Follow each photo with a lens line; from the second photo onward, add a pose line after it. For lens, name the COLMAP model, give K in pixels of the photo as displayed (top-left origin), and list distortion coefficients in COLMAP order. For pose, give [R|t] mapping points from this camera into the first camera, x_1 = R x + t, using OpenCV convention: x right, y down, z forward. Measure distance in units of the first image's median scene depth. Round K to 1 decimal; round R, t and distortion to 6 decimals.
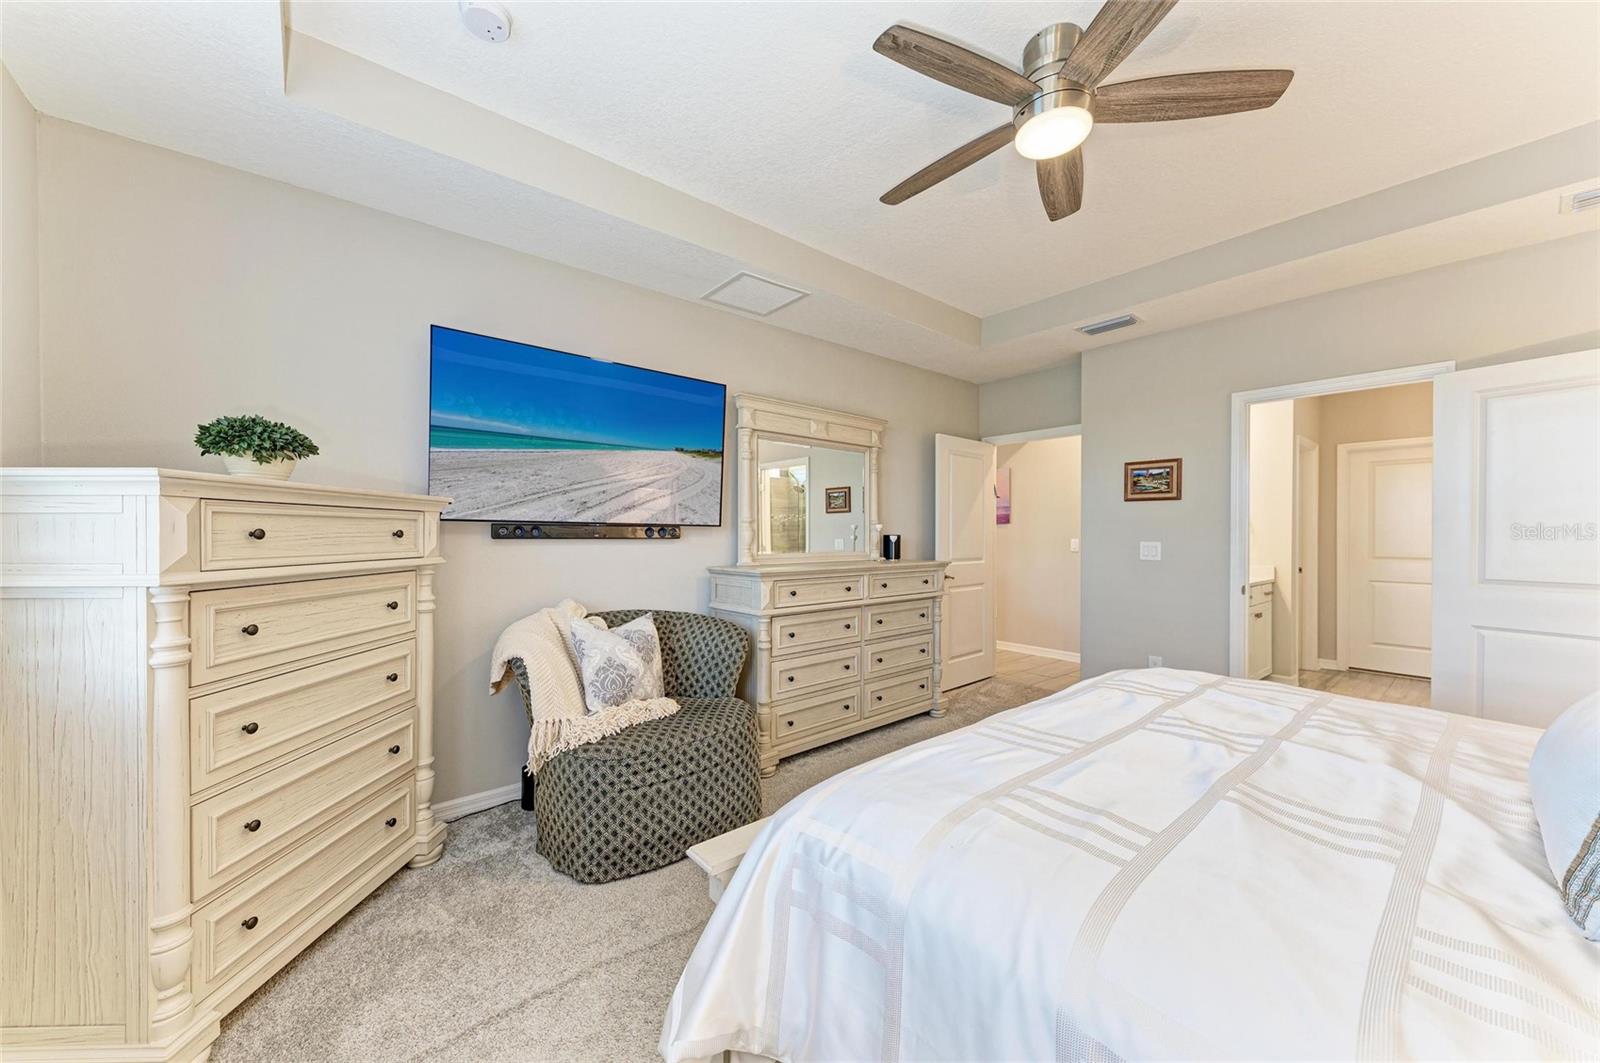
lens RADIAL K [[577.0, 0, 800.0], [0, 577.0, 531.5], [0, 0, 1]] dist [0.002963, -0.000367]
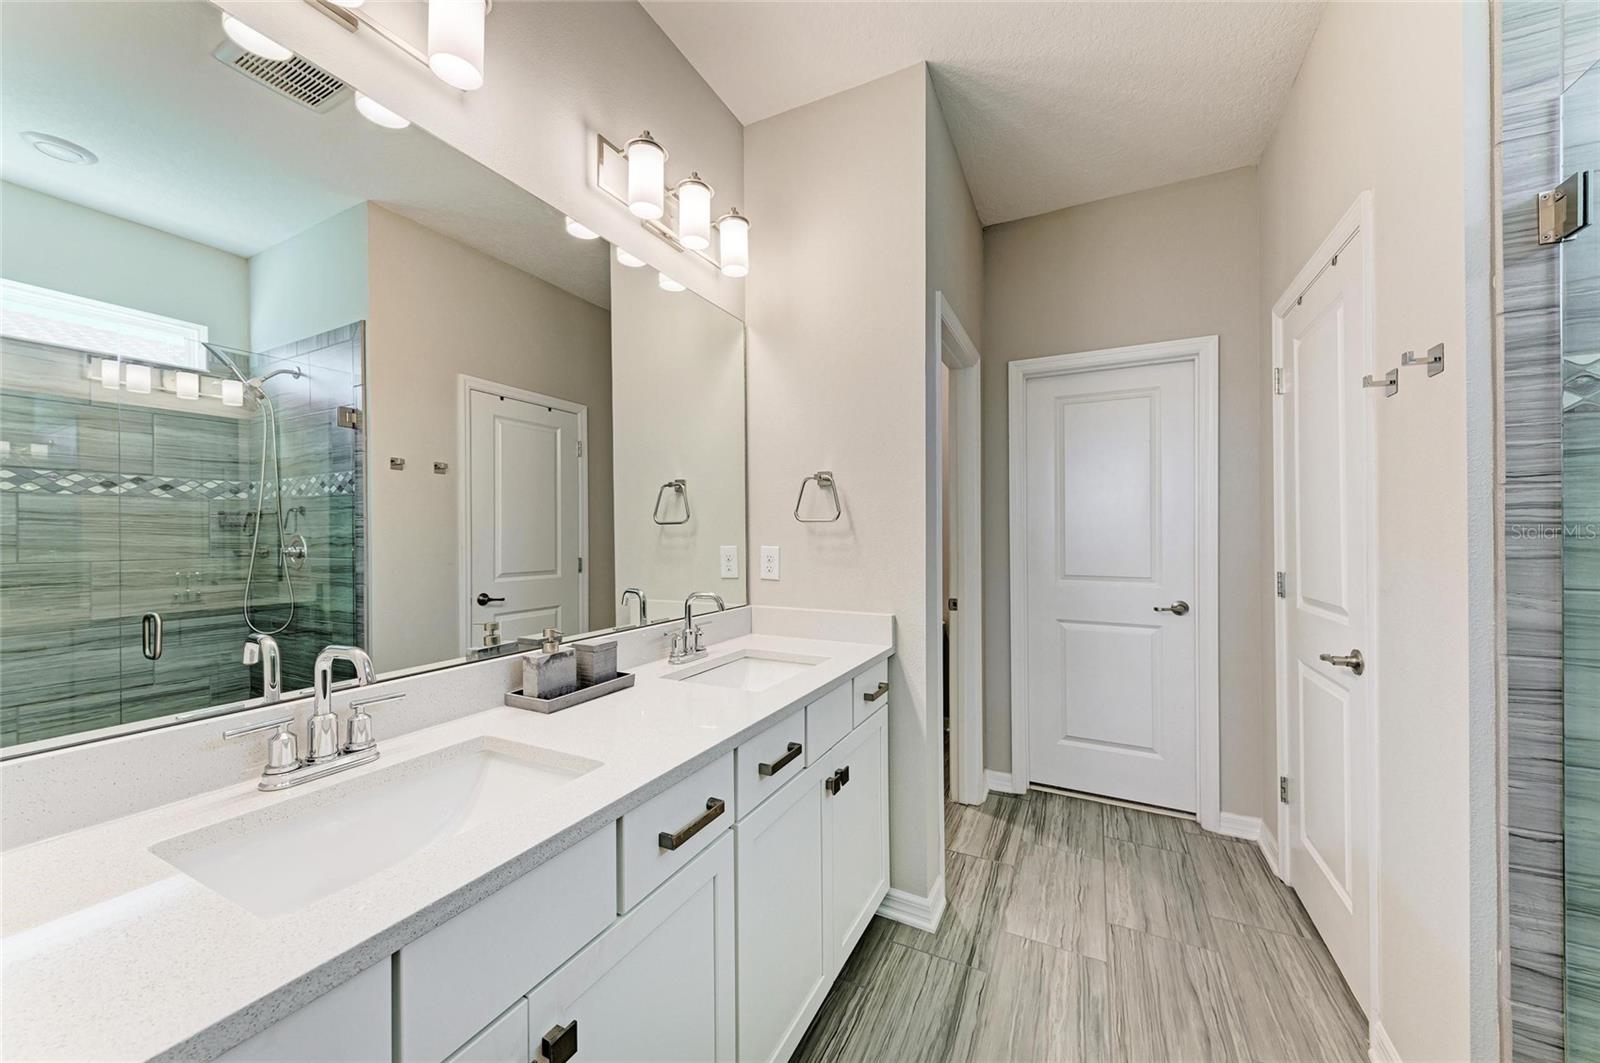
lens RADIAL K [[577.0, 0, 800.0], [0, 577.0, 531.5], [0, 0, 1]] dist [0.002963, -0.000367]
pose [[0.914776, -0.007756, 0.403888, 0.553771], [0.009164, 0.999957, -0.001553, 0.002963], [-0.403858, 0.005121, 0.914807, 0.609662]]
